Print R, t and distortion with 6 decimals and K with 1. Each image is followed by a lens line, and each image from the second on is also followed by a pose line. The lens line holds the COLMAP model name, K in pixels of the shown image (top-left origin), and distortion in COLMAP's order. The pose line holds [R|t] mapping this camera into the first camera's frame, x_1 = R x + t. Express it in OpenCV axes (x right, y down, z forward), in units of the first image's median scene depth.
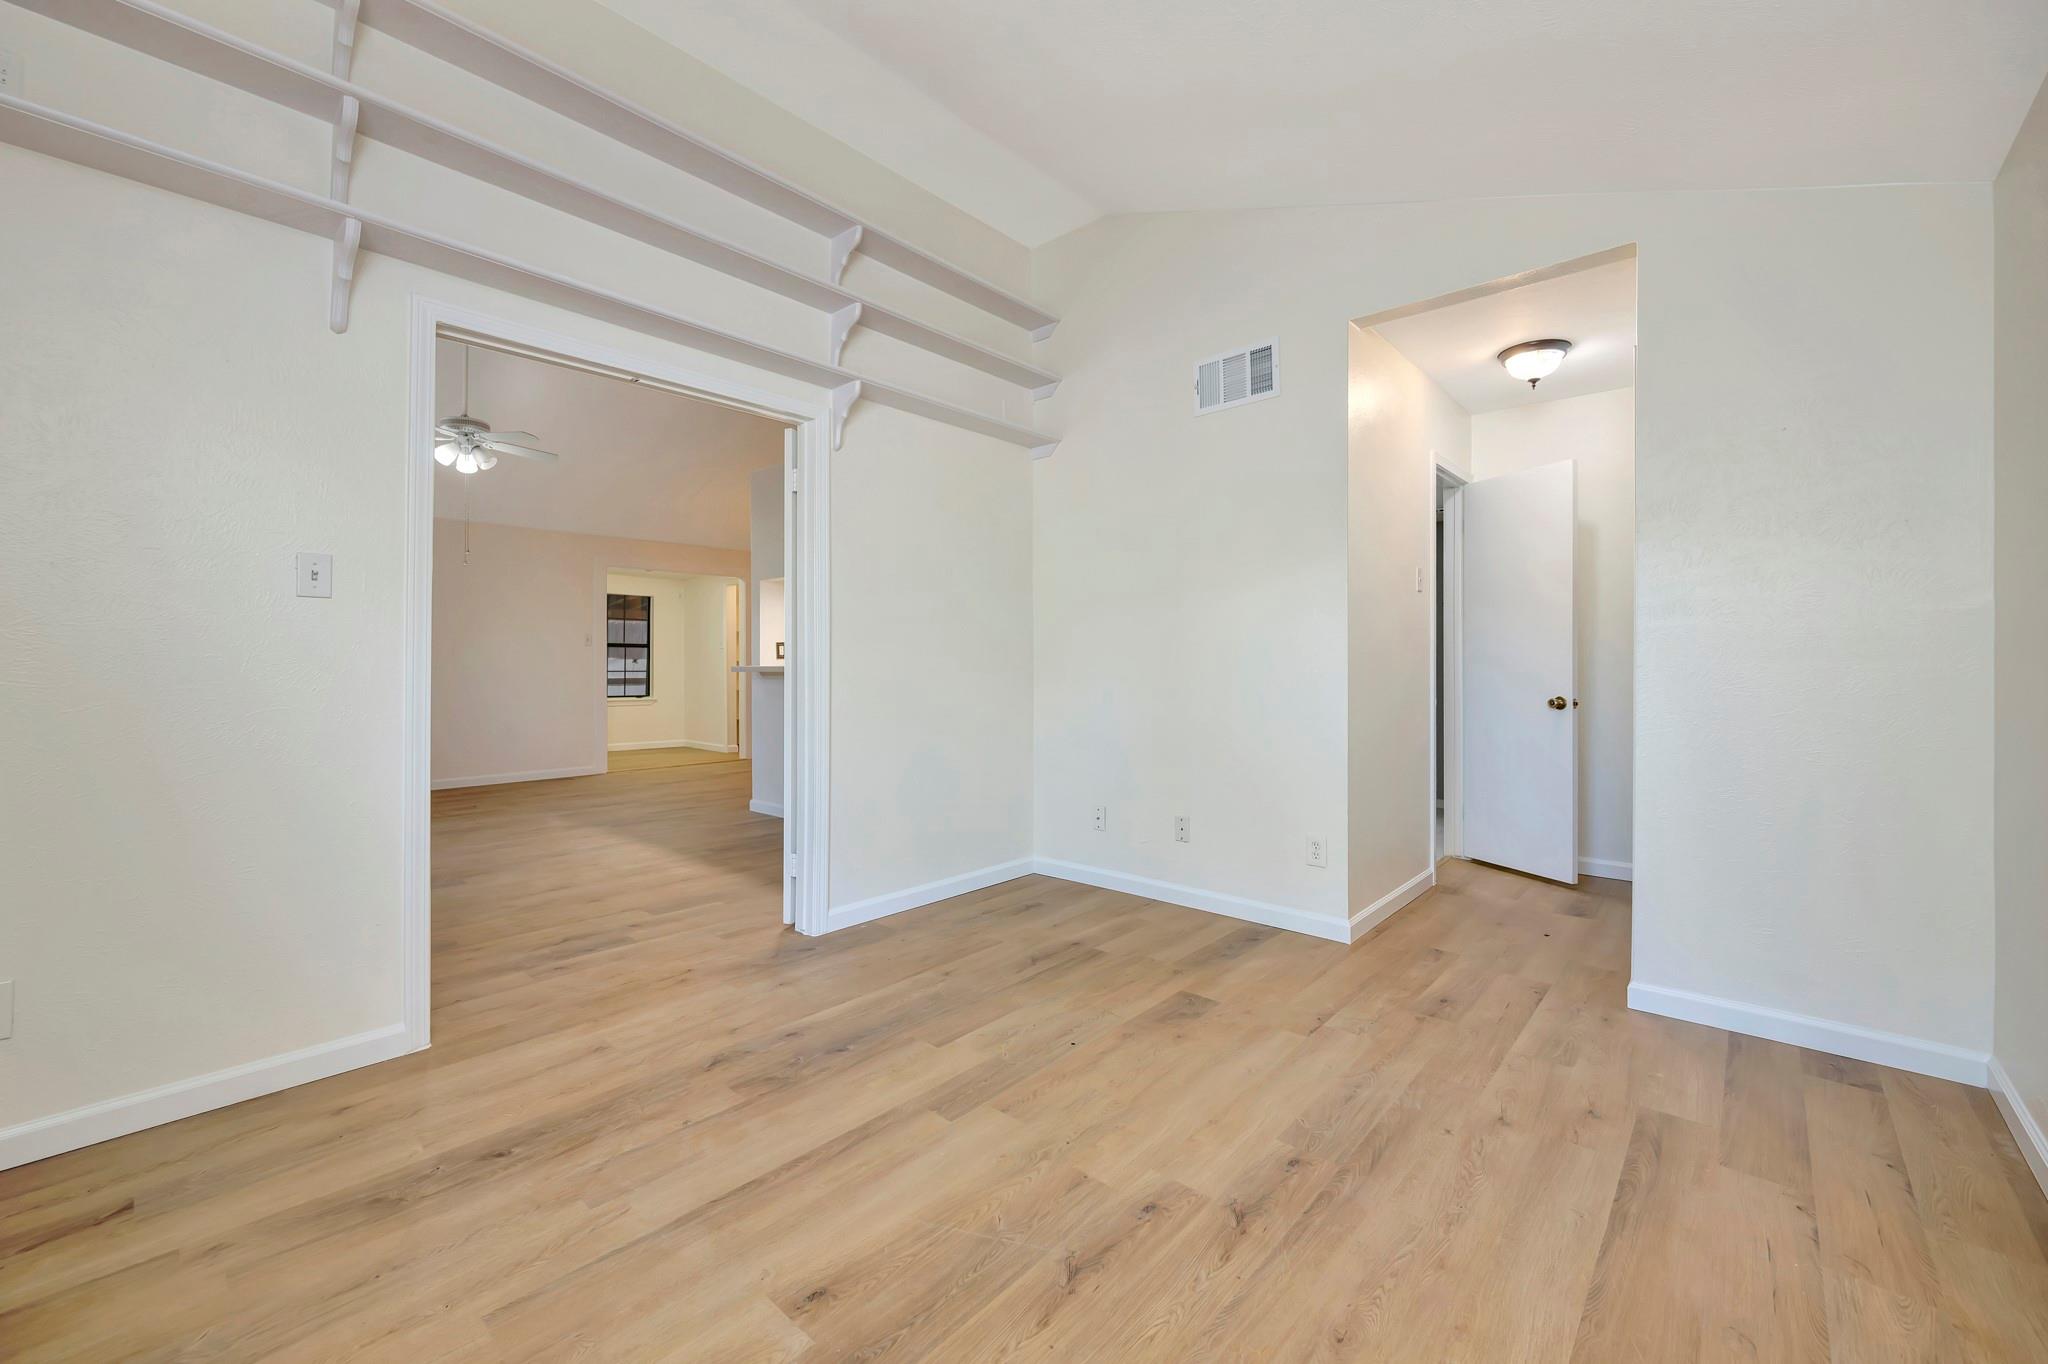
lens RADIAL K [[817.9, 0, 1033.9], [0, 817.9, 667.7], [0, 0, 1]] dist [-0.000654, -0.000293]
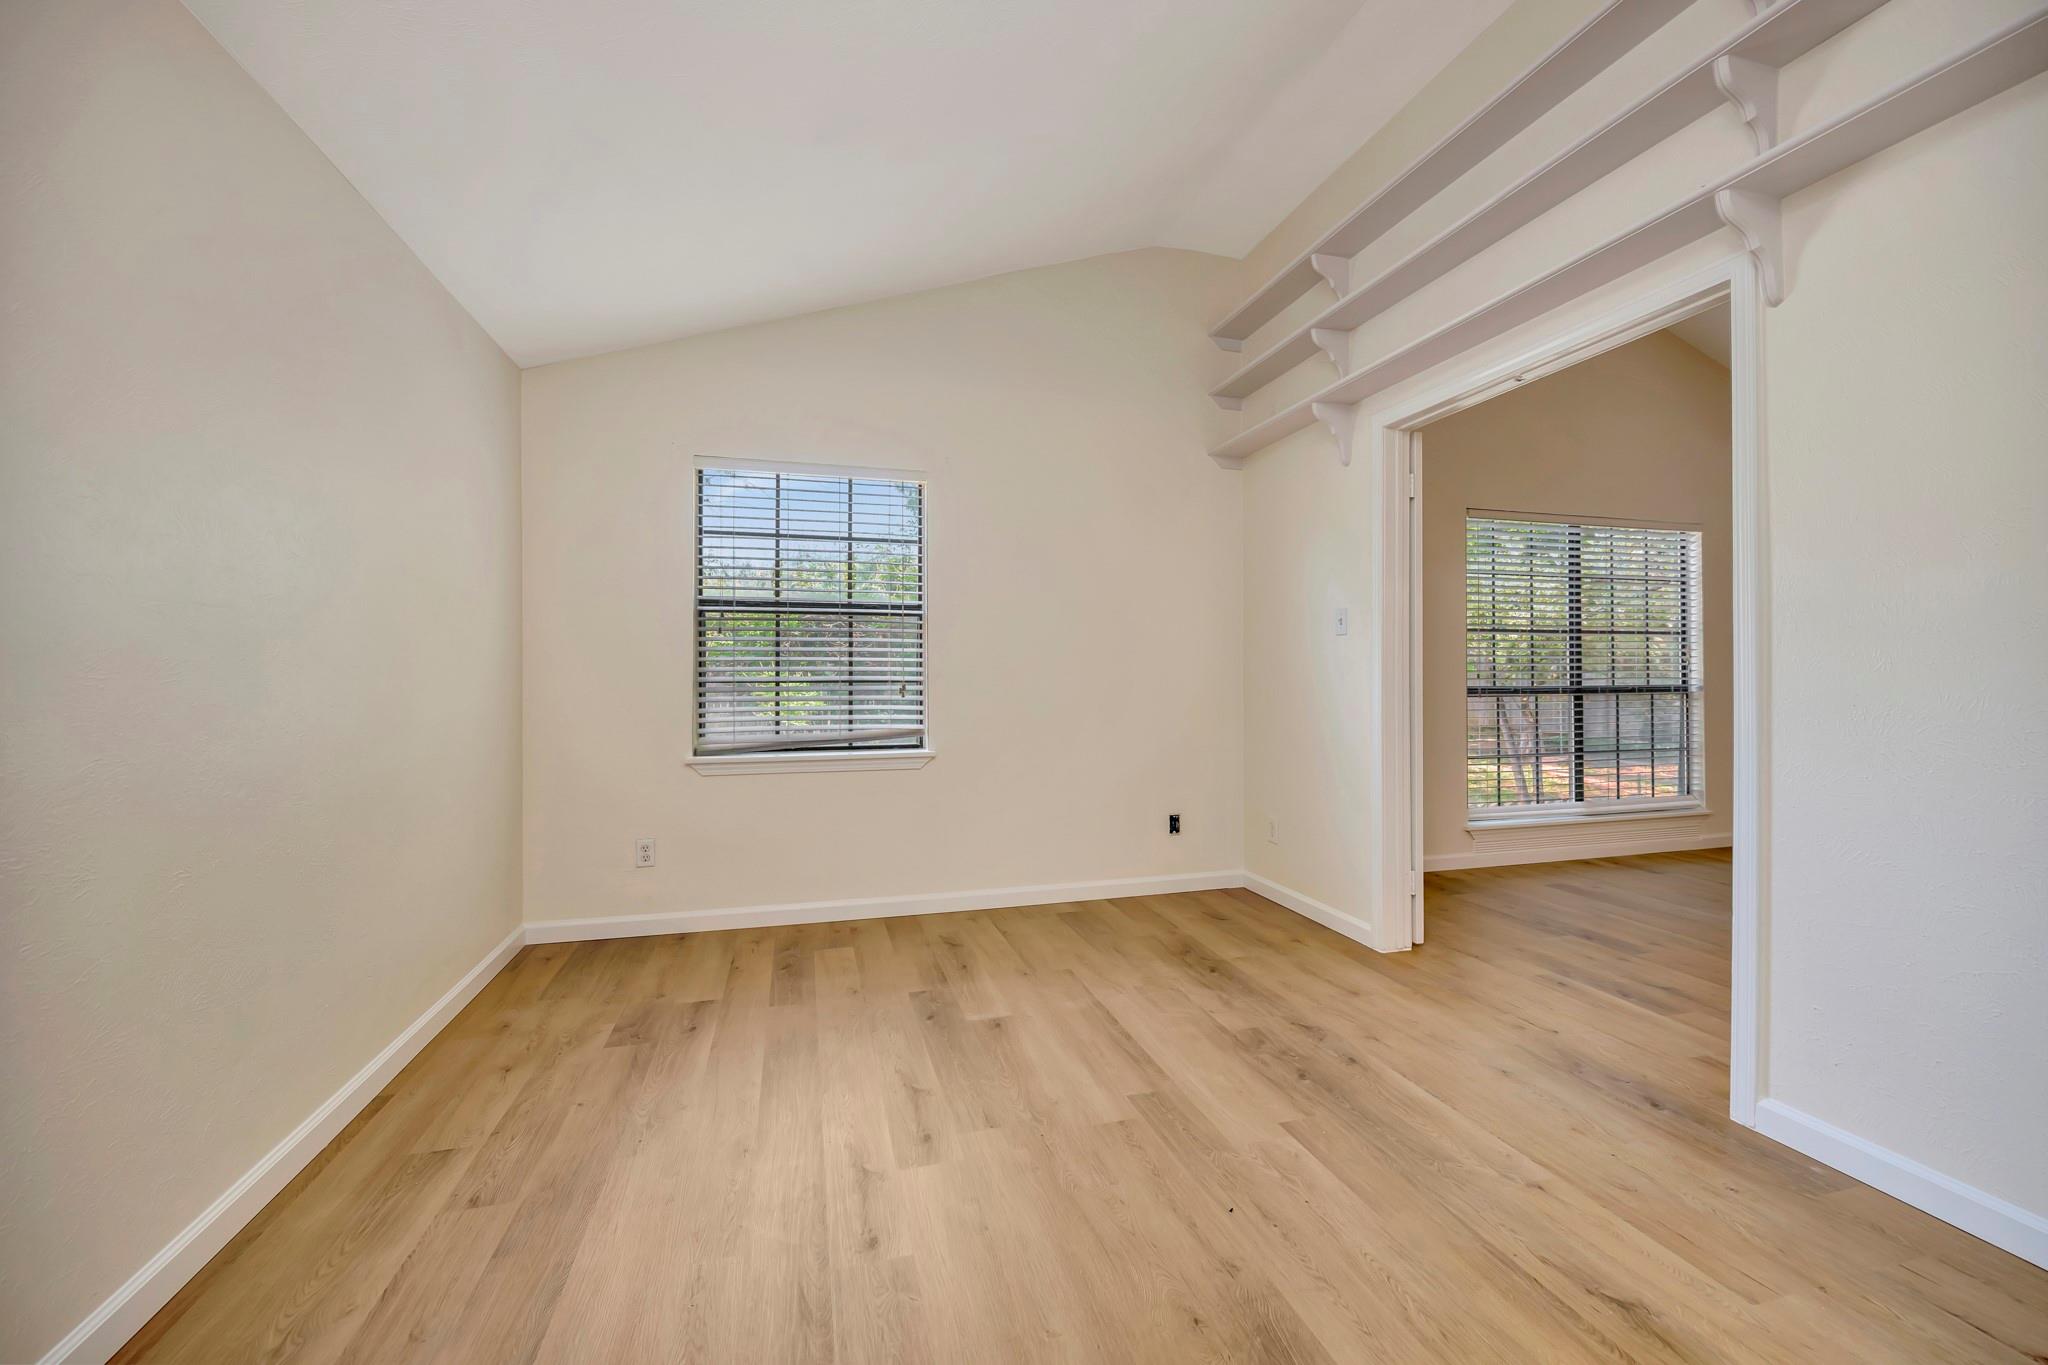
lens RADIAL K [[817.9, 0, 1030.5], [0, 817.9, 668.5], [0, 0, 1]] dist [-0.000654, -0.000293]
pose [[-0.535462, -0.005919, -0.844539, 0.849842], [-0.002344, 0.999982, -0.005522, -0.007045], [0.844556, -0.000978, -0.535466, 1.408332]]
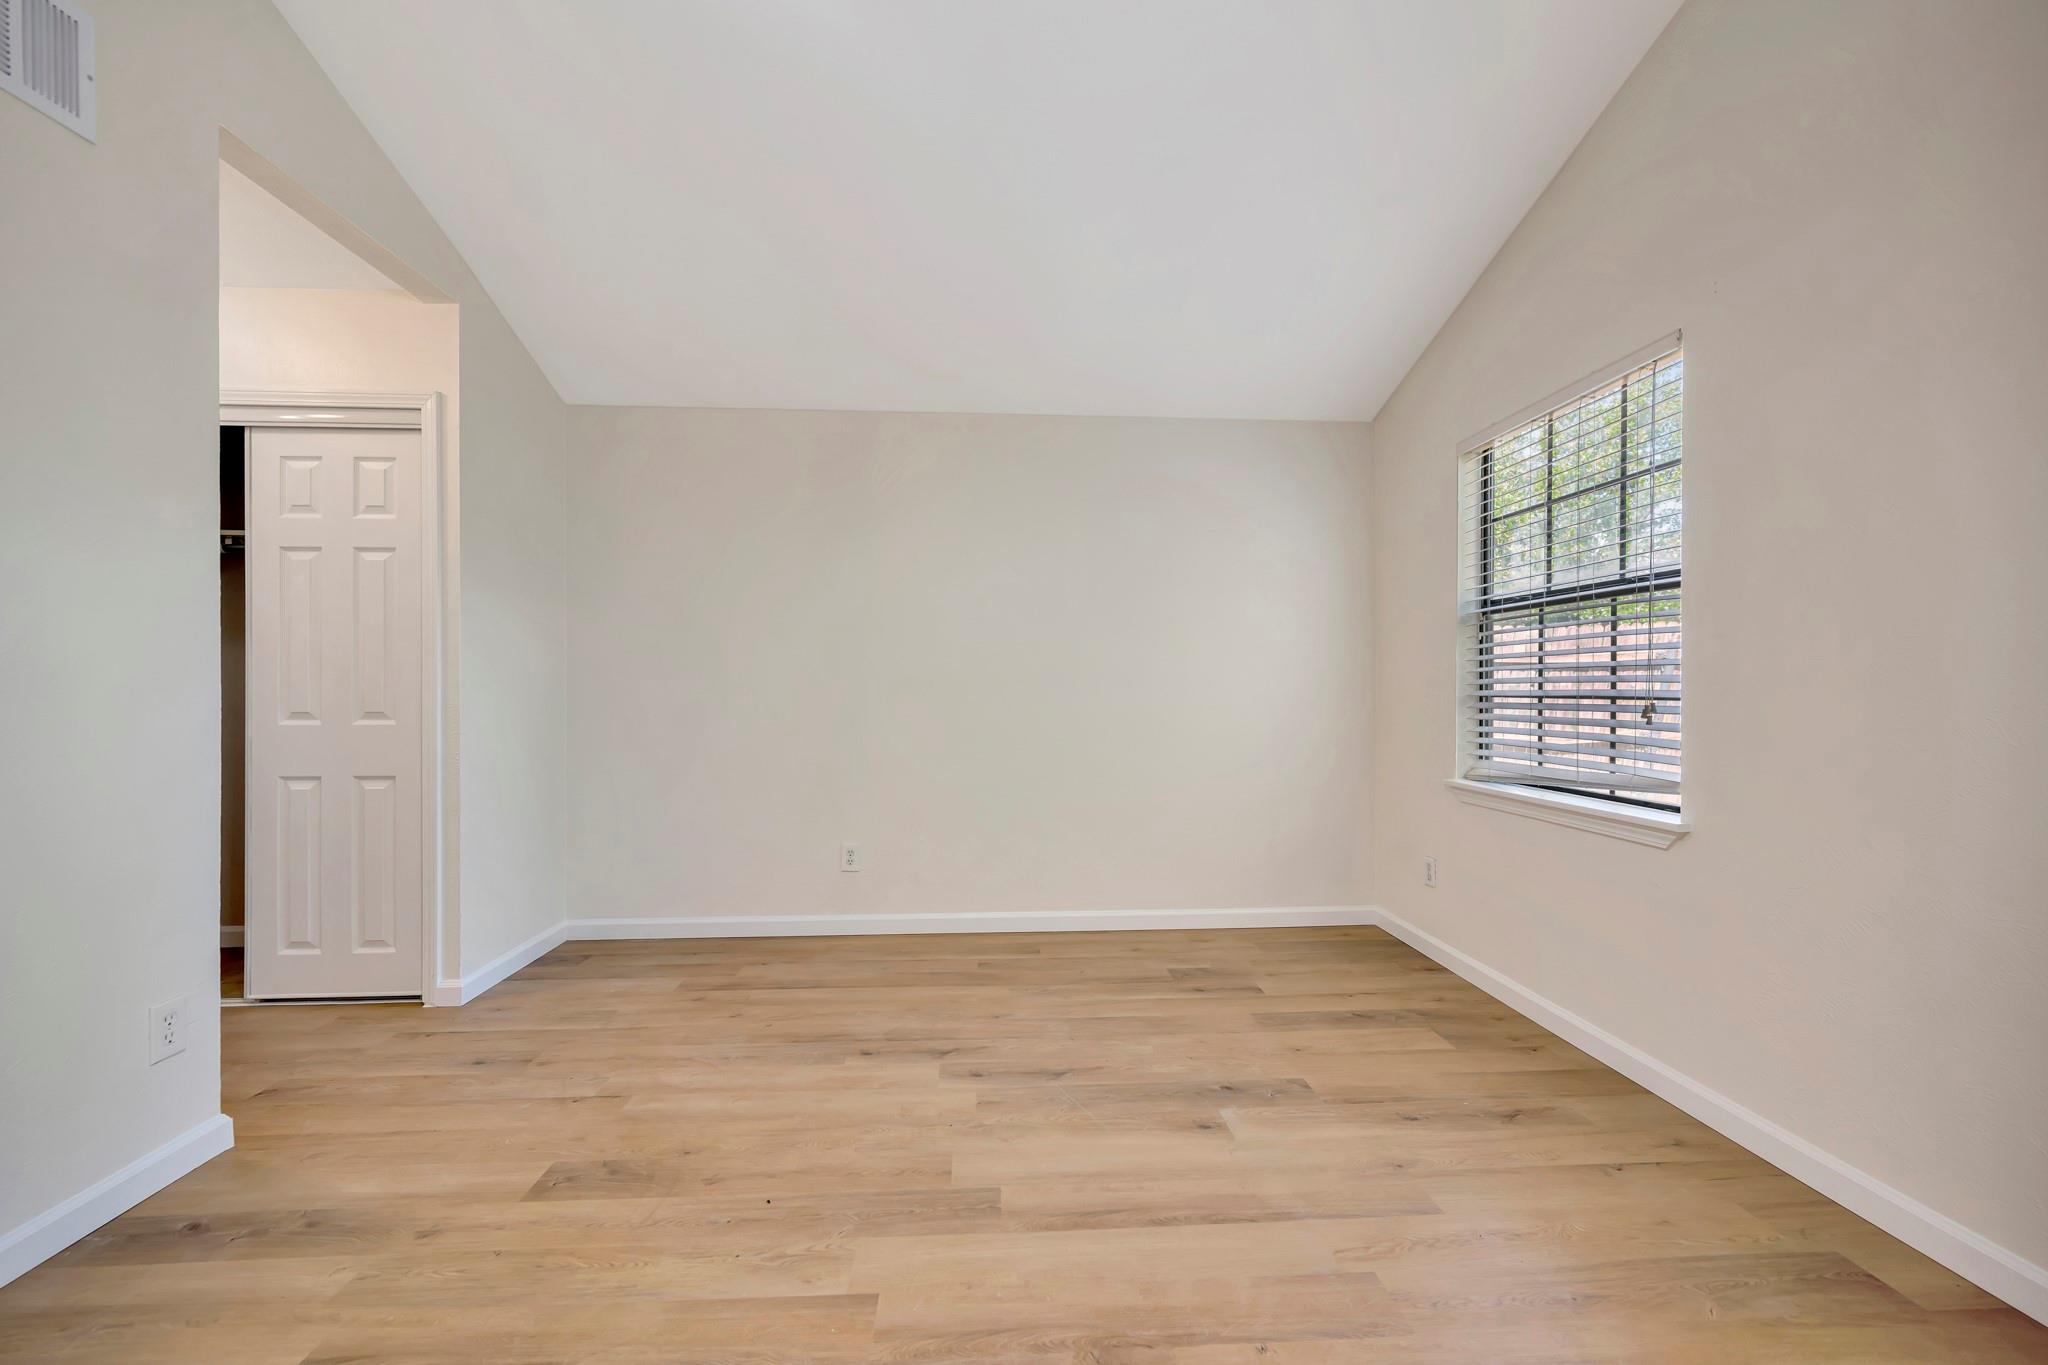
lens RADIAL K [[817.9, 0, 1036.5], [0, 817.9, 699.0], [0, 0, 1]] dist [-0.000654, -0.000293]
pose [[-0.715273, -0.005307, 0.698825, -0.735110], [0.006746, 0.999872, 0.014499, -0.007340], [-0.698813, 0.015085, -0.715146, 1.546869]]
